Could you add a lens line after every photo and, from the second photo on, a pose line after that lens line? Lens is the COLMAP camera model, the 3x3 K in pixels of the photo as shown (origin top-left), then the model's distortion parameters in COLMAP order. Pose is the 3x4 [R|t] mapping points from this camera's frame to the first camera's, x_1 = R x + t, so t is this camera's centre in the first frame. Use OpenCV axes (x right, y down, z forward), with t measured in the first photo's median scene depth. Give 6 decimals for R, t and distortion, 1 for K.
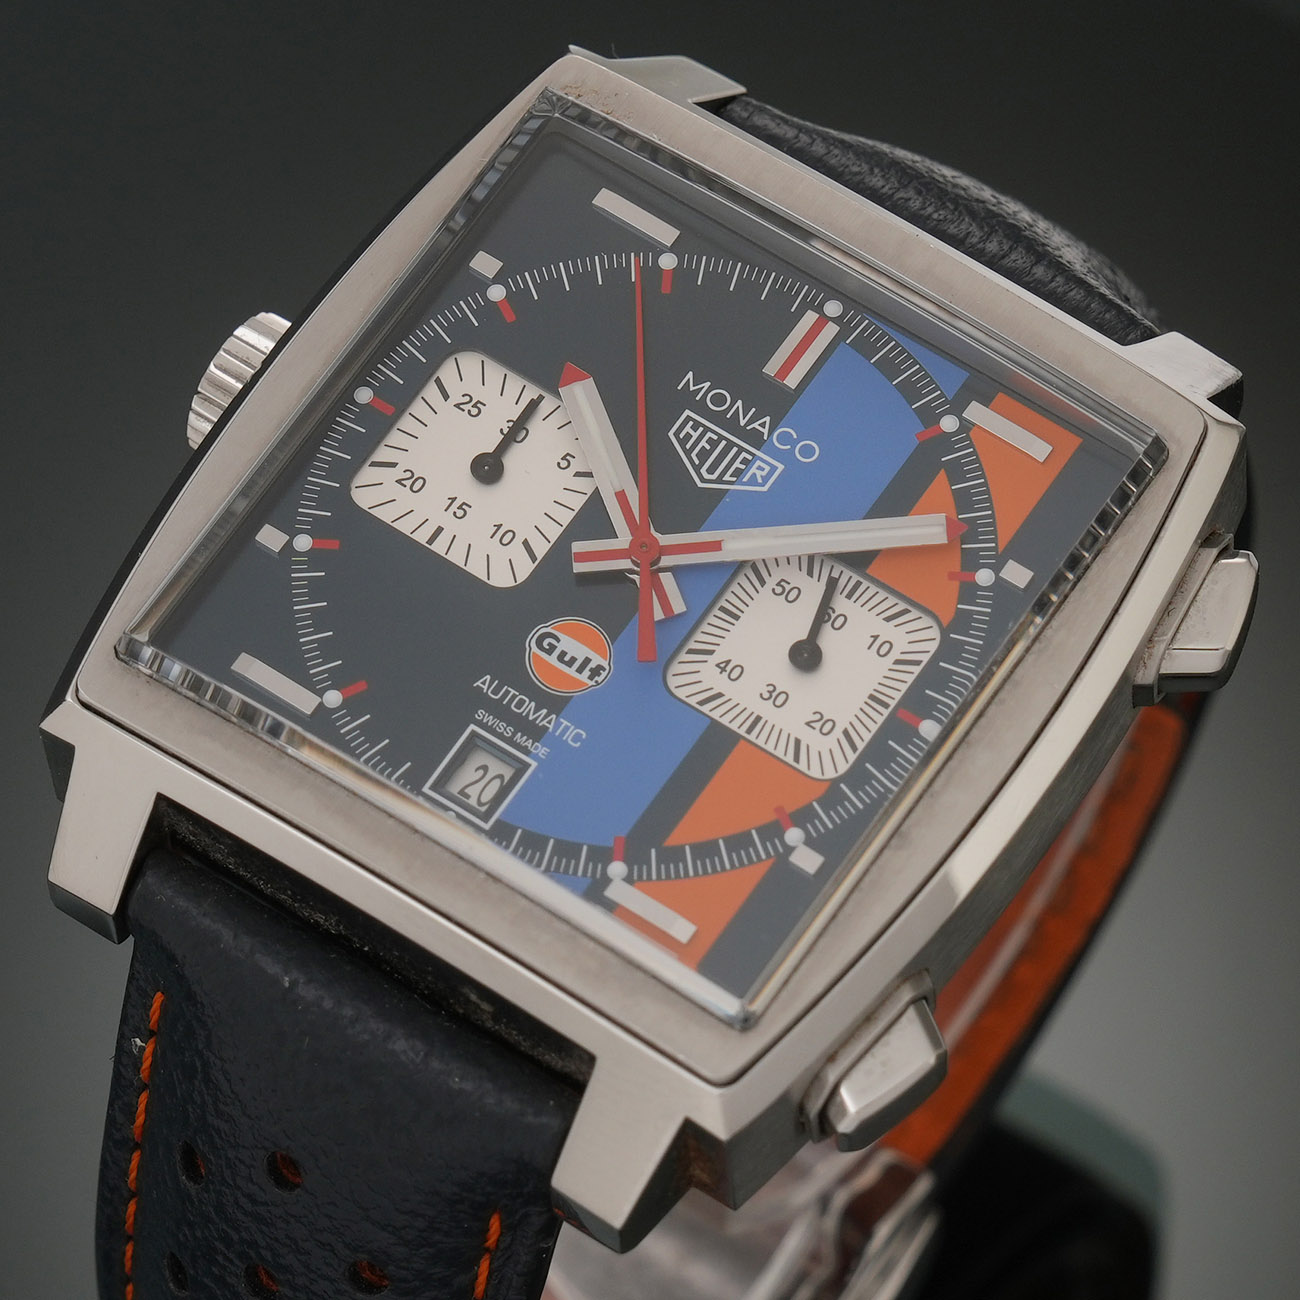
lens RADIAL K [[8570.9, 0, 650.0], [0, 8570.9, 650.0], [0, 0, 1]] dist [-0.911768, -38.210985]
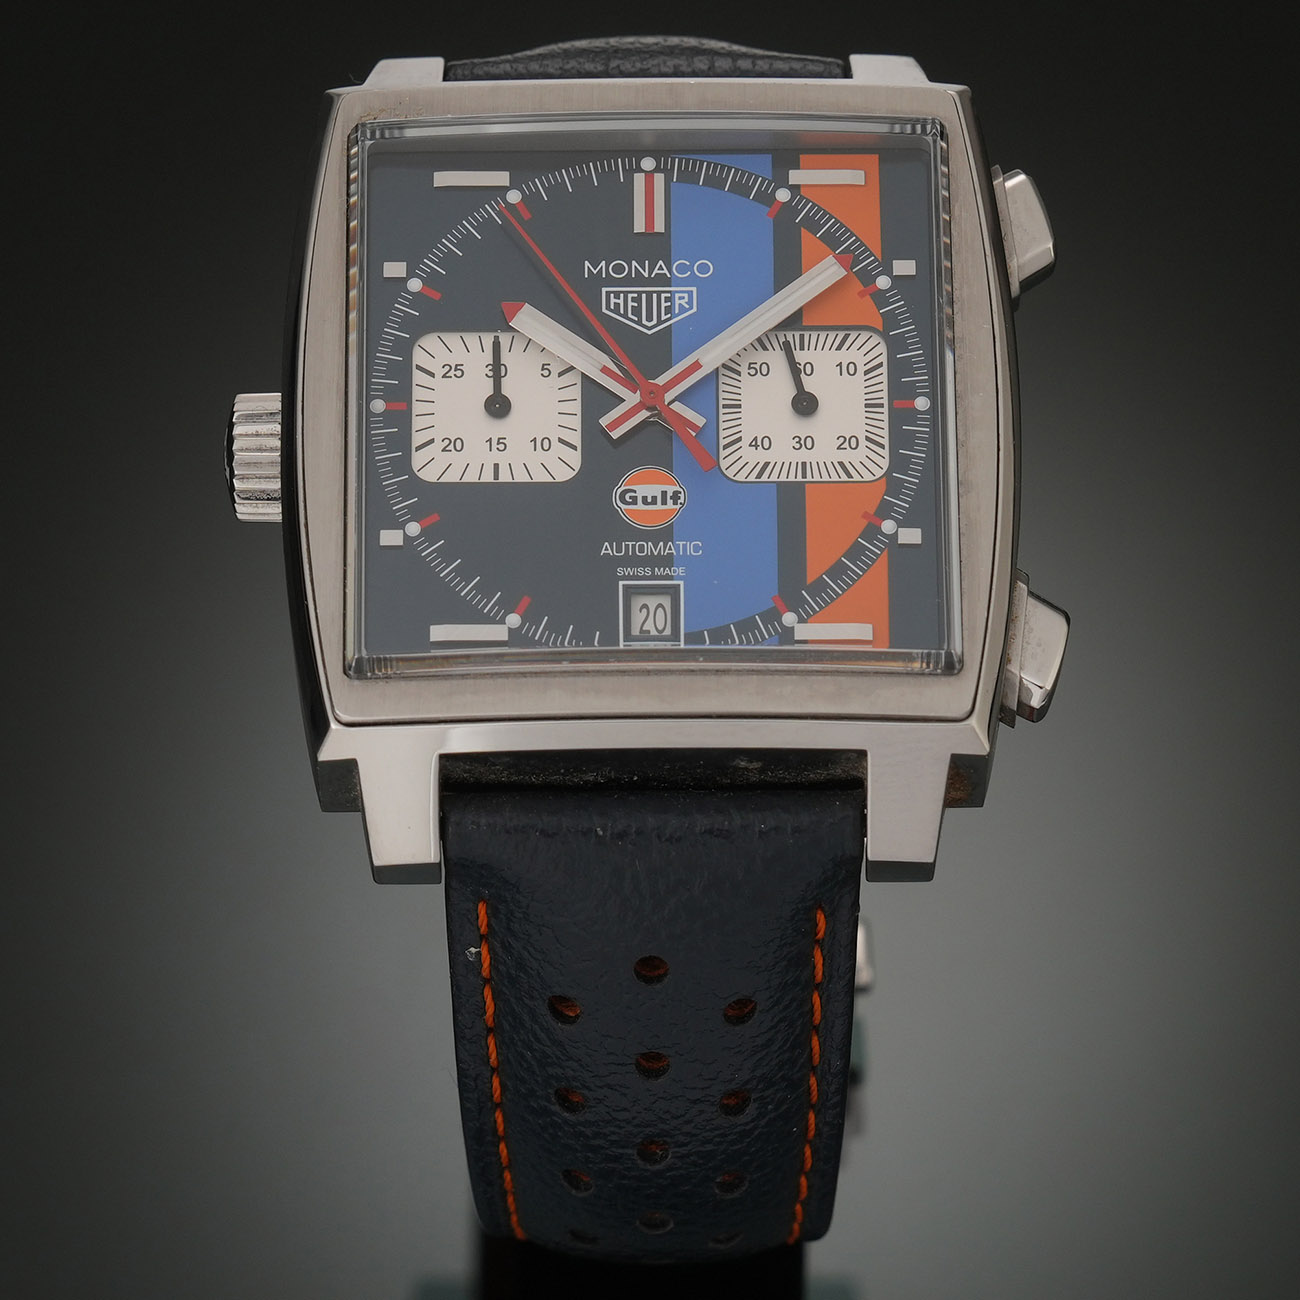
lens RADIAL K [[8570.9, 0, 650.0], [0, 8570.9, 650.0], [0, 0, 1]] dist [-0.911768, -38.210985]
pose [[0.821455, -0.502317, 0.269982, -0.358937], [0.493311, 0.863431, 0.105501, -0.112230], [-0.286105, 0.046521, 0.957068, -0.203082]]
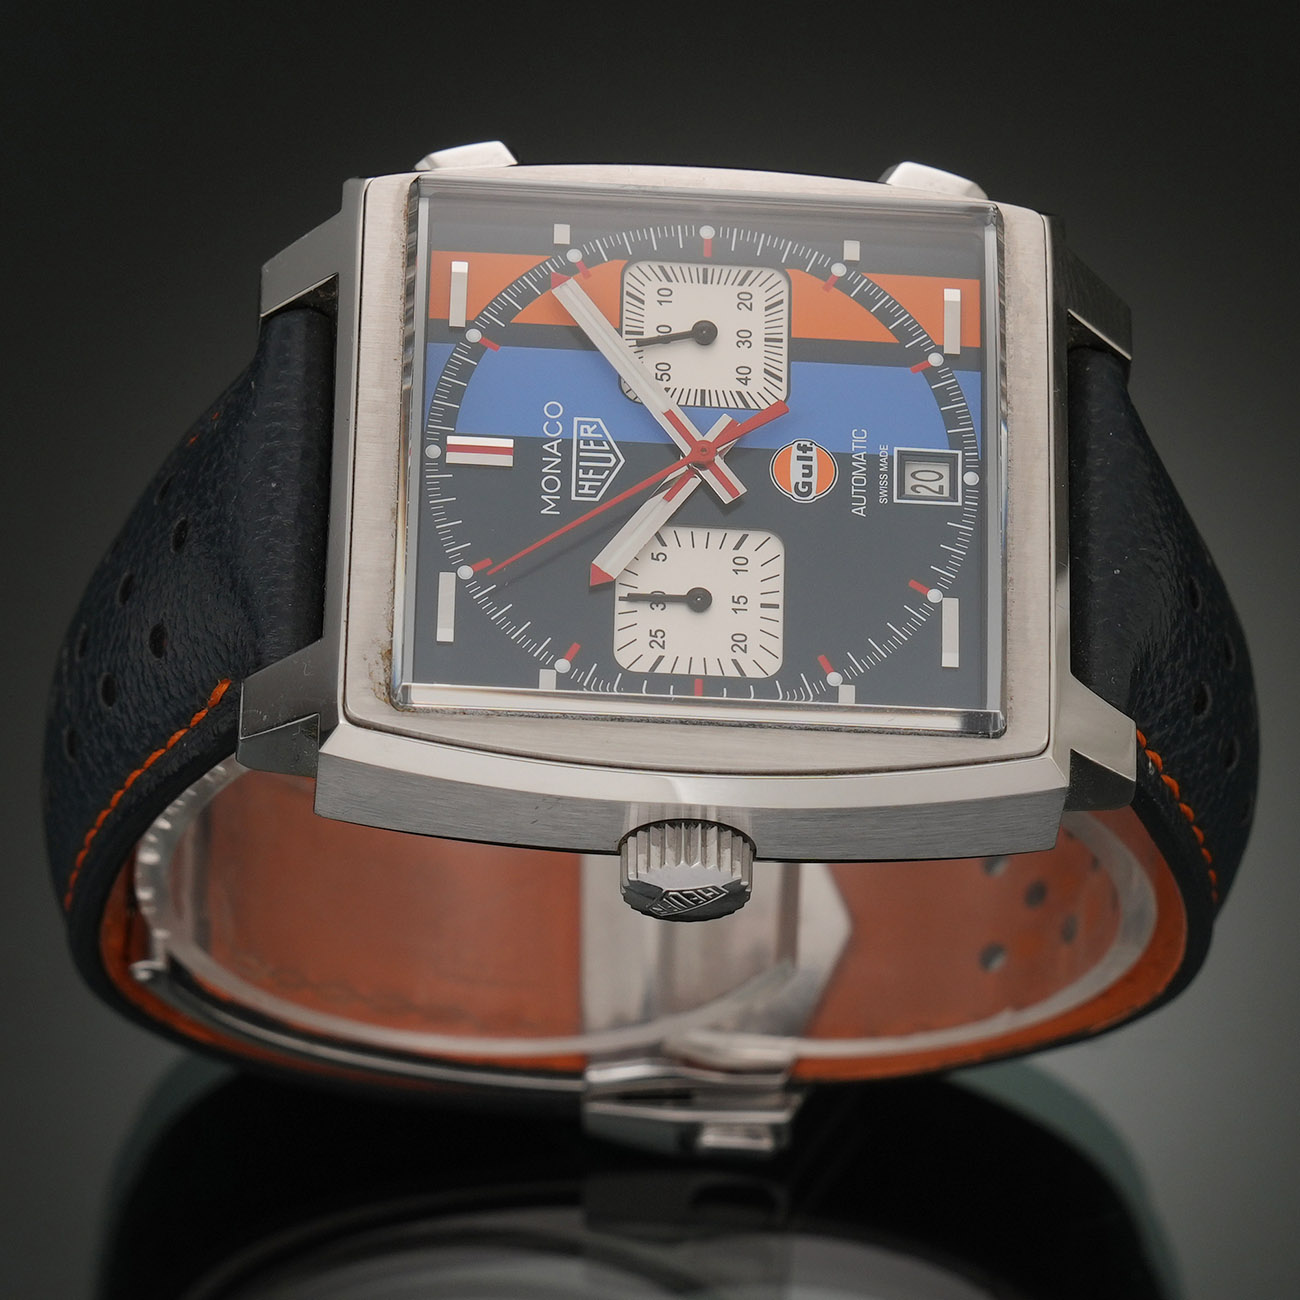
lens RADIAL K [[8570.9, 0, 650.0], [0, 8570.9, 650.0], [0, 0, 1]] dist [-0.911768, -38.210985]
pose [[-0.549113, -0.736700, 0.394648, -0.517387], [0.726334, -0.187079, 0.661393, -0.860391], [-0.413418, 0.649826, 0.637818, 0.212444]]
